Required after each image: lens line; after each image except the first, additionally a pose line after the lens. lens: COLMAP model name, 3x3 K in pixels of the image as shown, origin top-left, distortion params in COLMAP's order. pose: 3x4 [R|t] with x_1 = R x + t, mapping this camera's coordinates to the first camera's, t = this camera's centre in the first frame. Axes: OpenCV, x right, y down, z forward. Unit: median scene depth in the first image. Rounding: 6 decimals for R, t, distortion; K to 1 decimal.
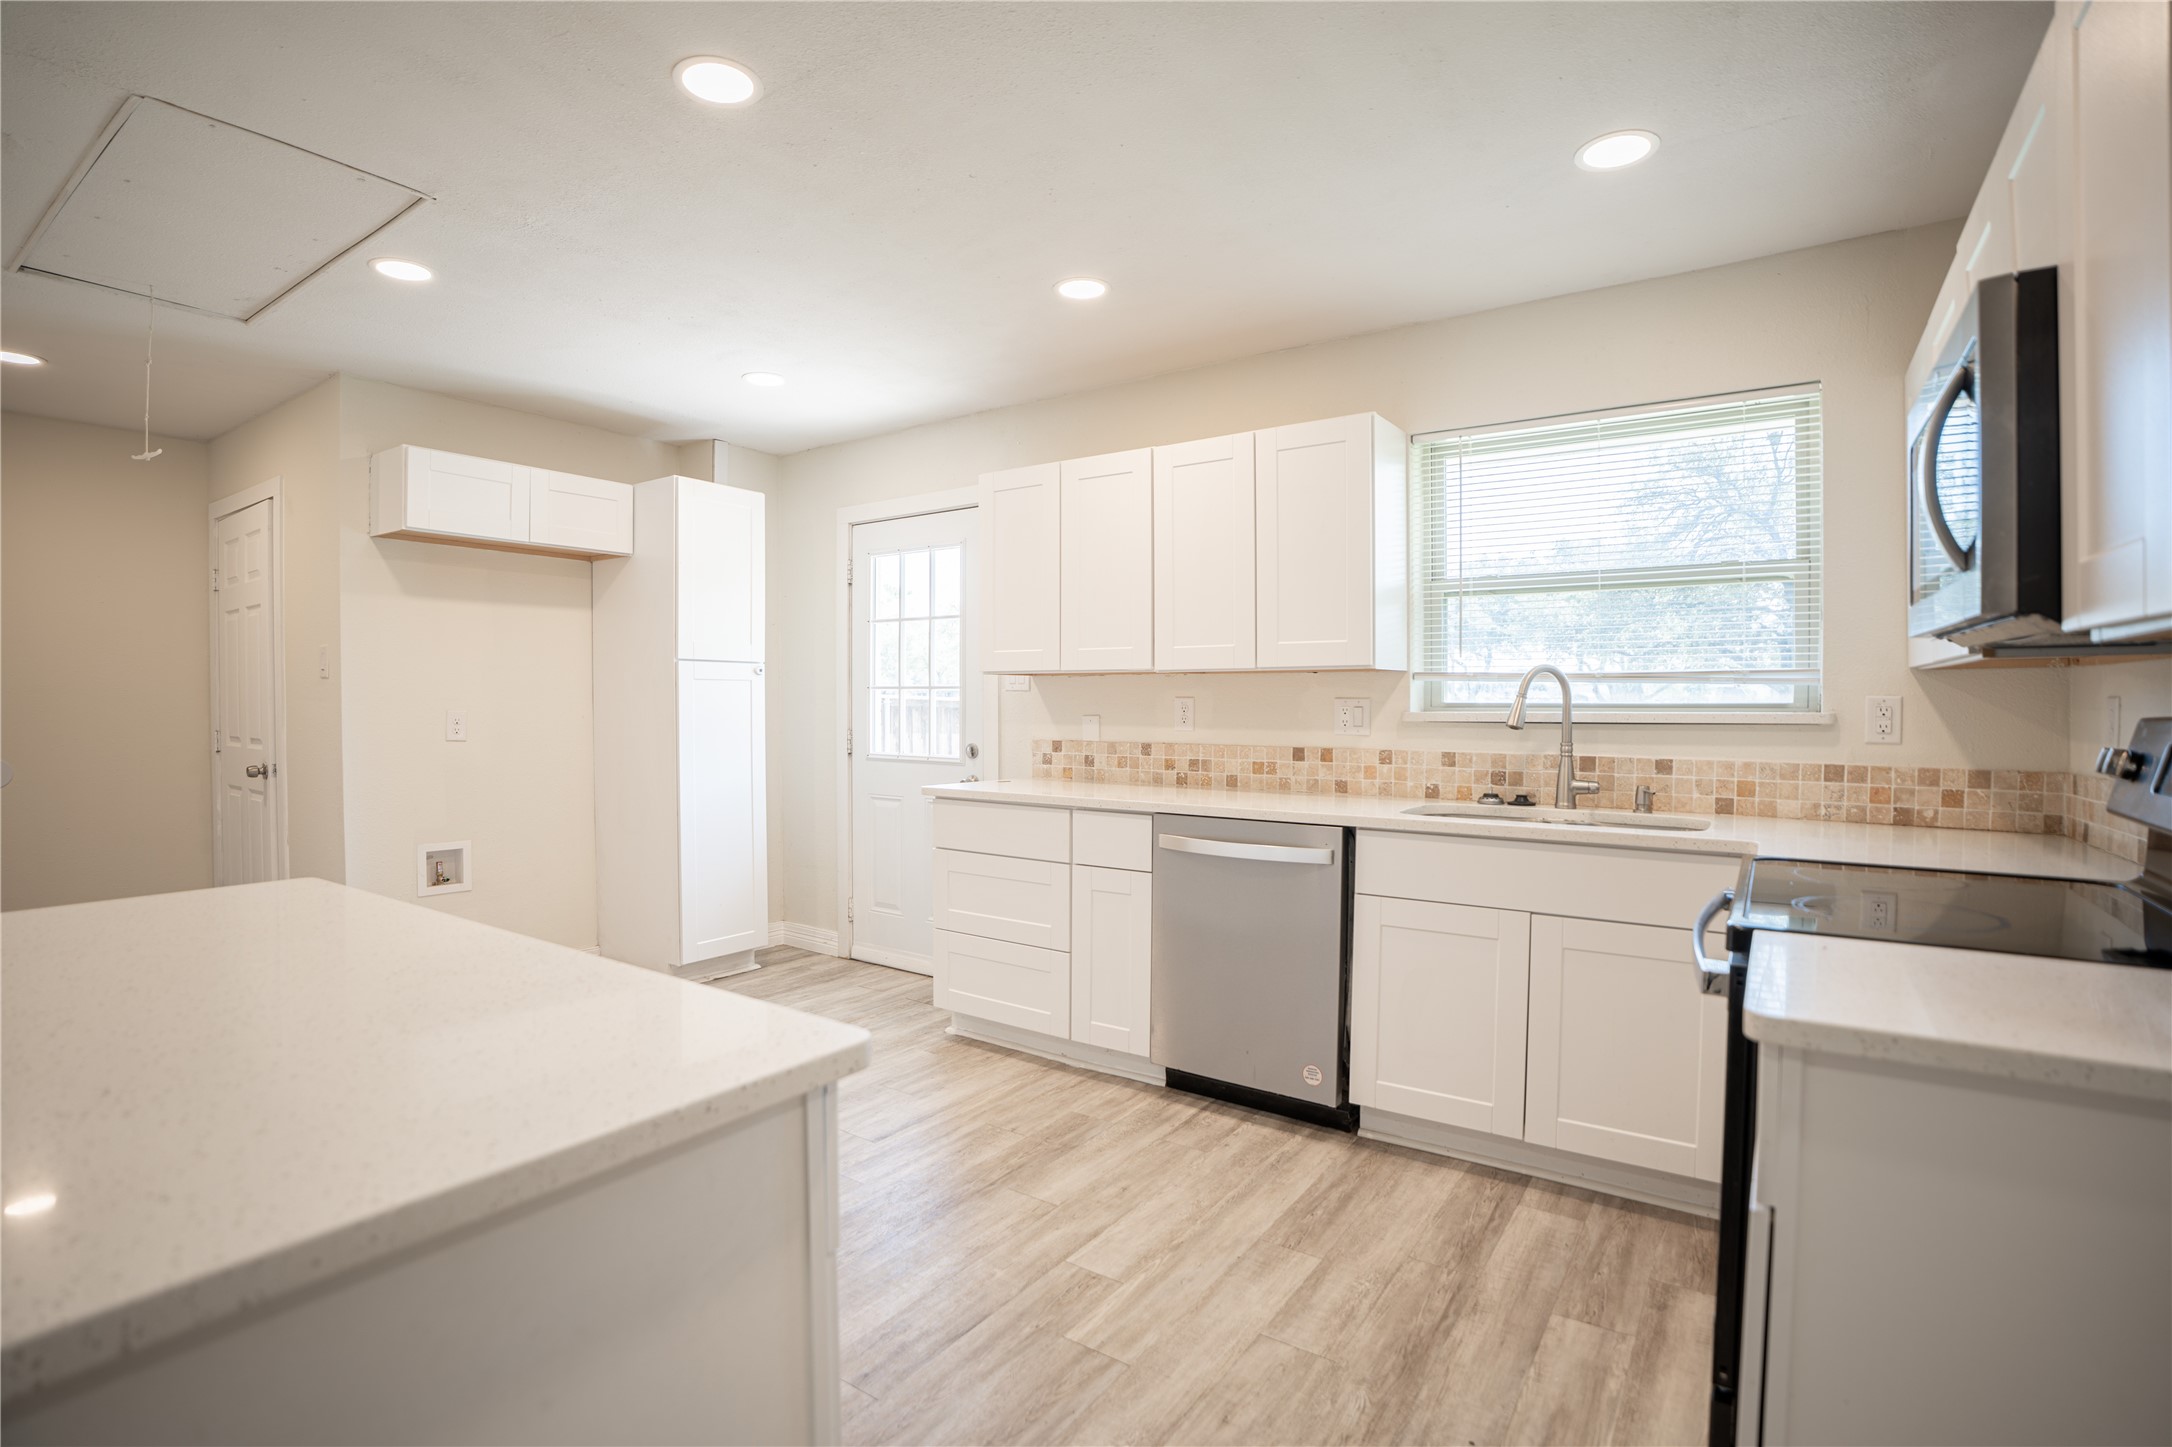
lens RADIAL K [[1034.0, 0, 1086.0], [0, 1034.0, 723.5], [0, 0, 1]] dist [-0.079387, 0.028491]
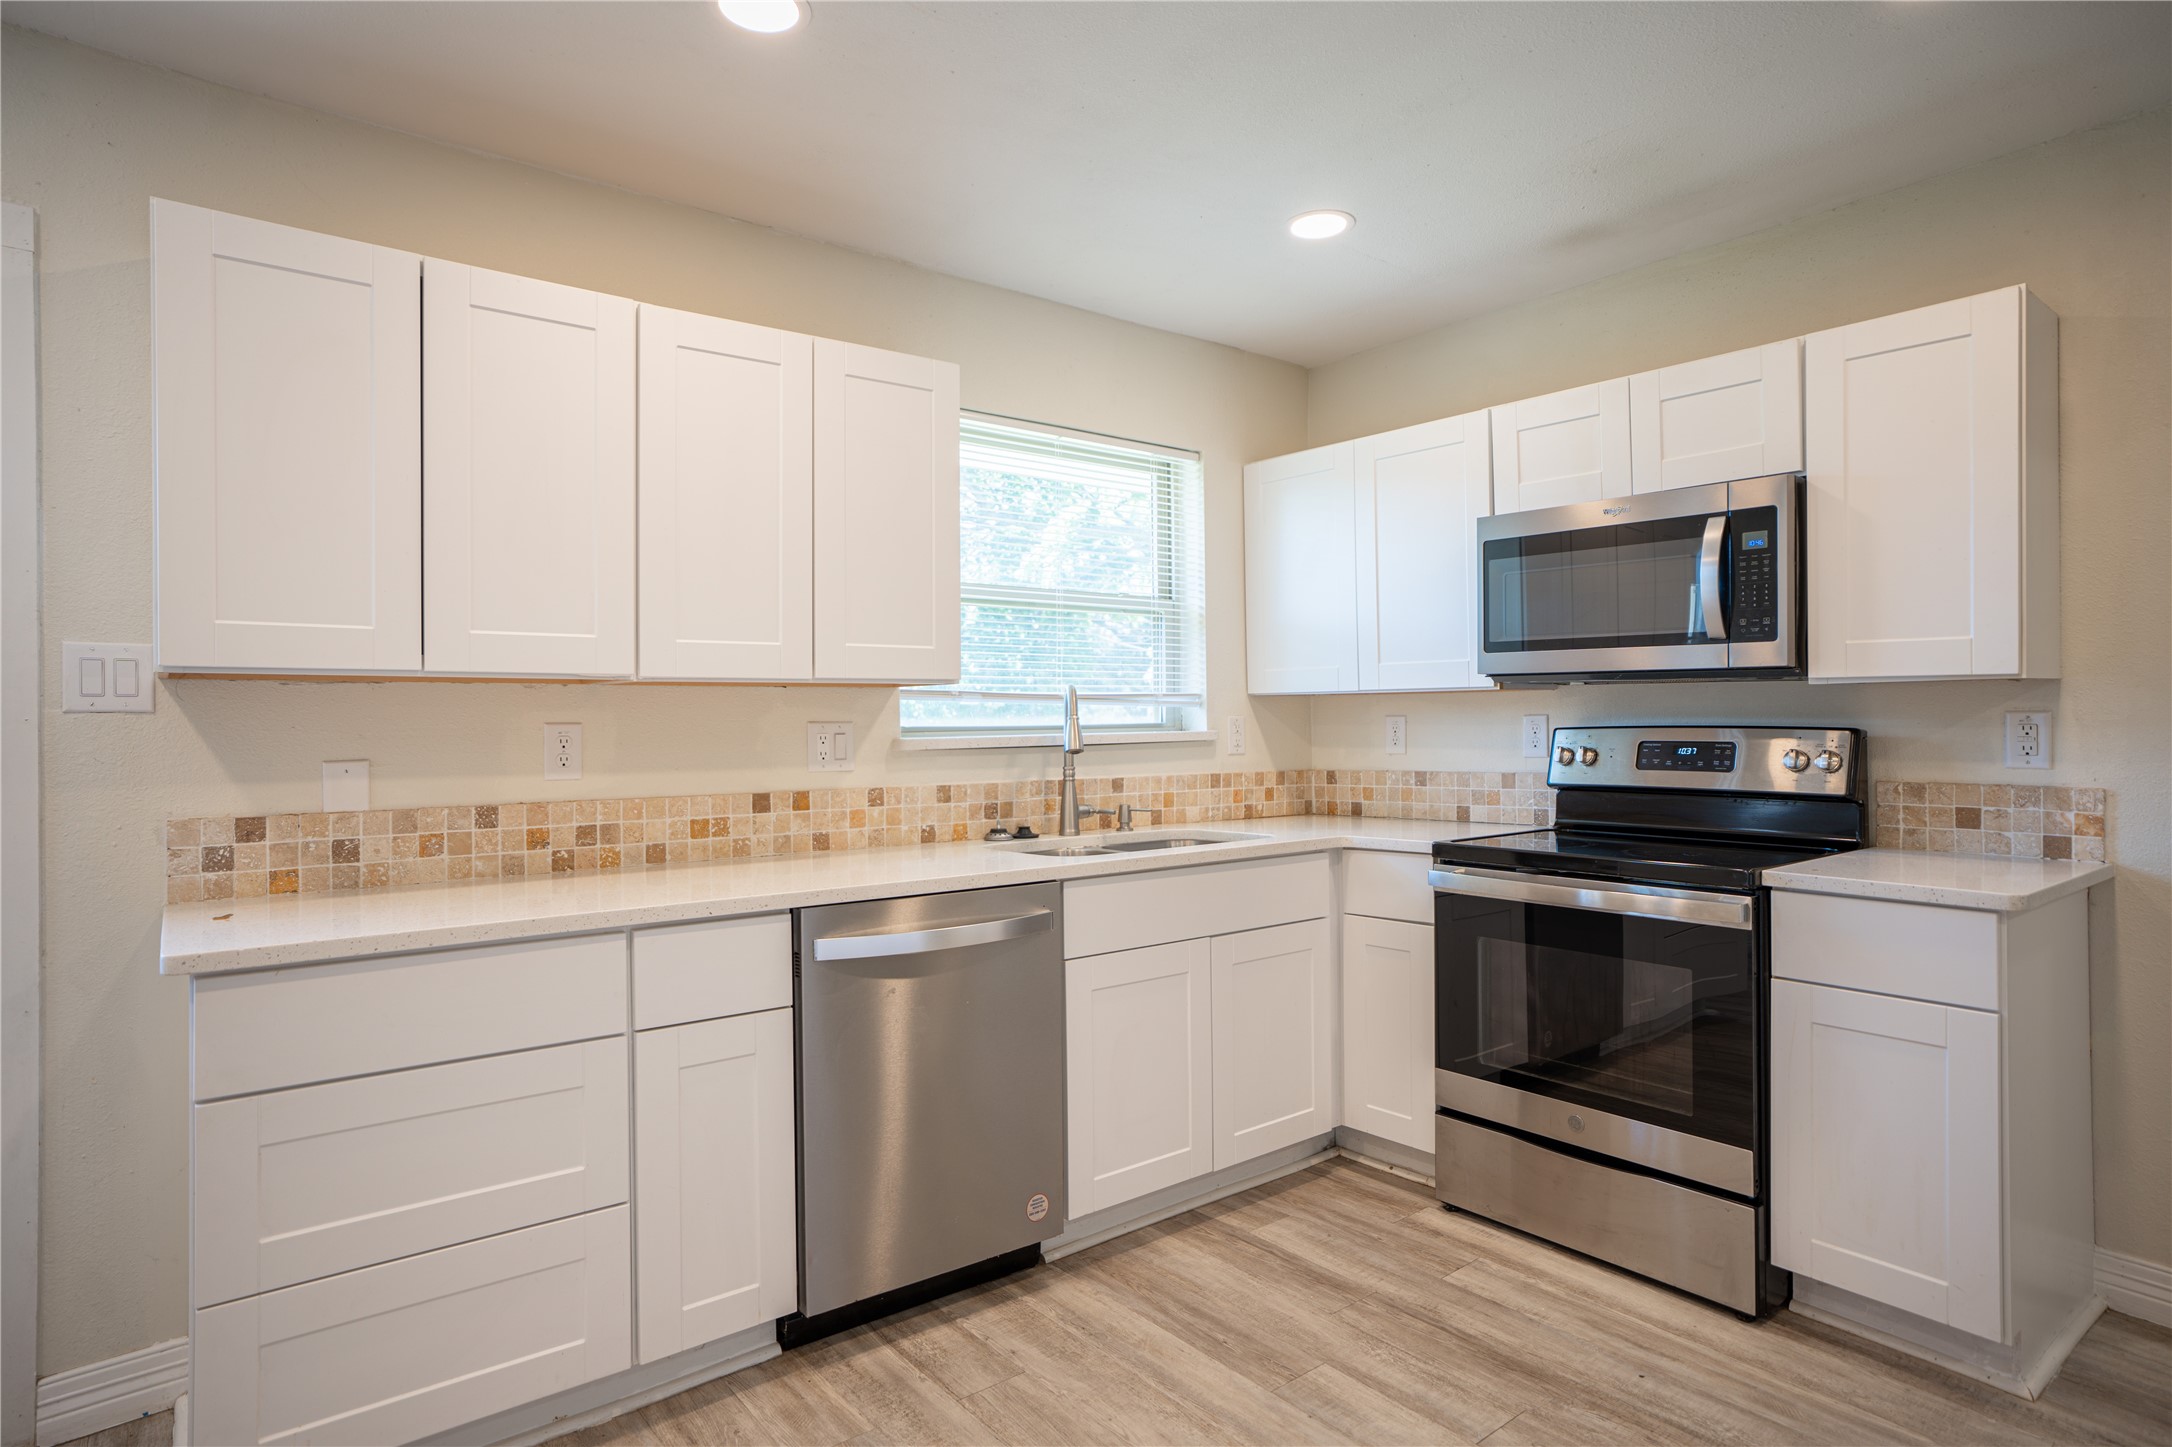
lens RADIAL K [[1173.5, 0, 1078.6], [0, 1173.5, 717.7], [0, 0, 1]] dist [-0.056014, 0.048403]
pose [[0.289828, -0.002114, 0.957076, -0.551494], [0.029358, 0.999547, -0.006683, -0.018417], [-0.956628, 0.030034, 0.289759, 0.631442]]
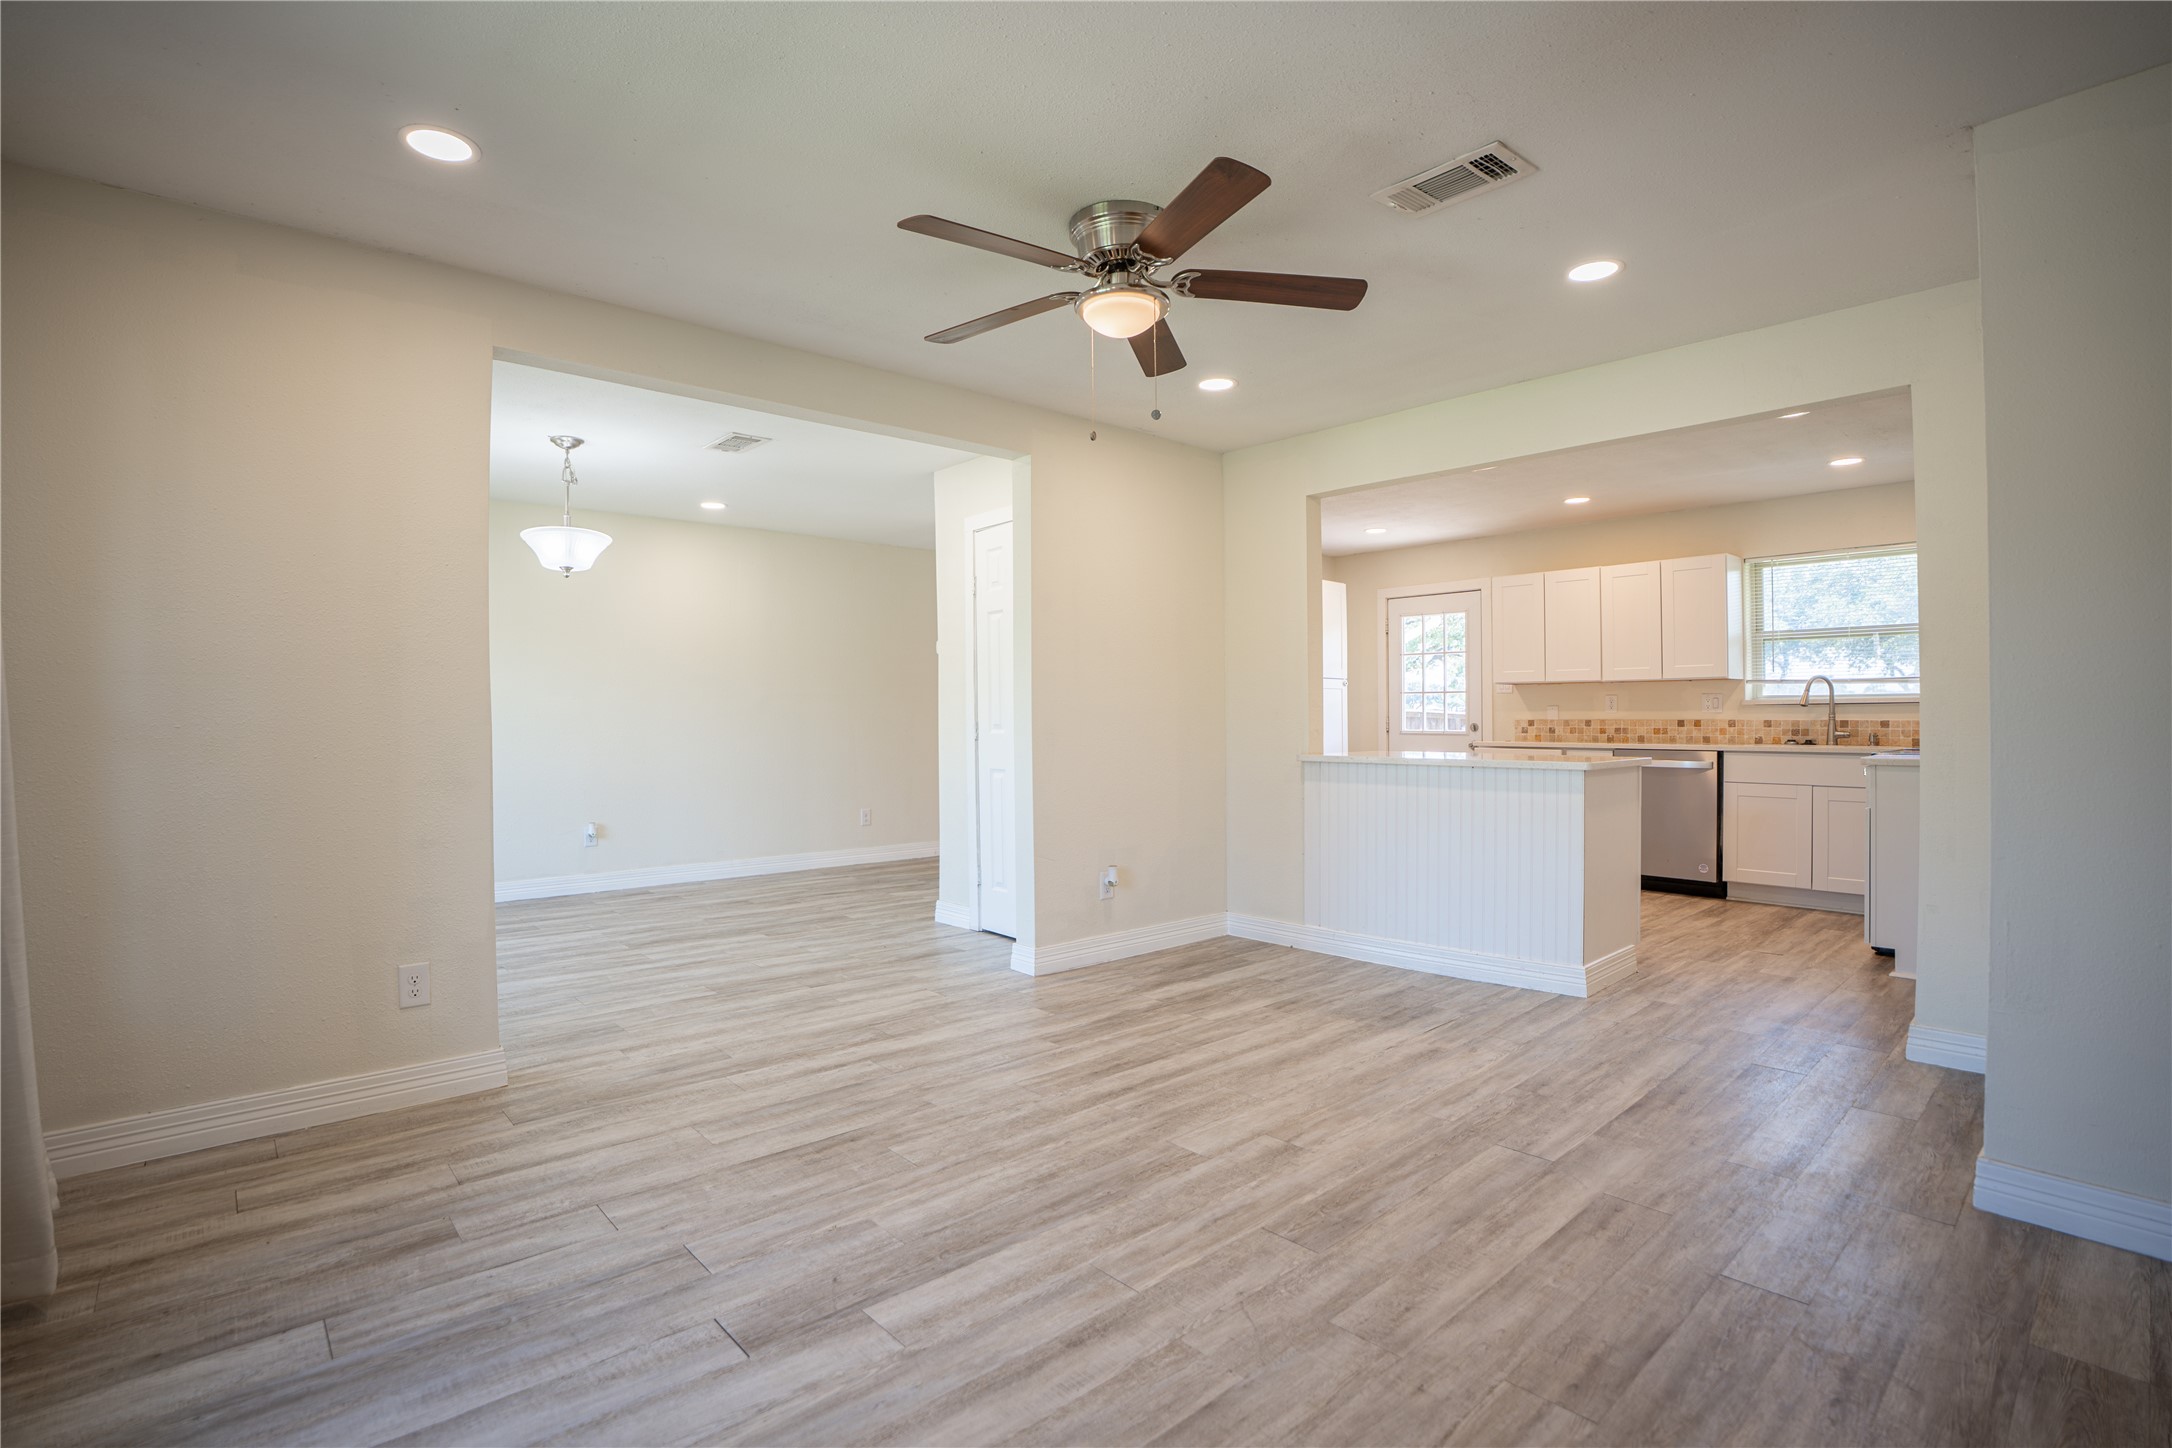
lens RADIAL K [[1034.0, 0, 1086.0], [0, 1034.0, 724.0], [0, 0, 1]] dist [-0.079387, 0.028491]
pose [[0.973221, -0.006308, -0.229784, -0.495134], [0.003283, 0.999903, -0.013543, 0.059281], [0.229847, 0.012426, 0.973147, -1.218459]]
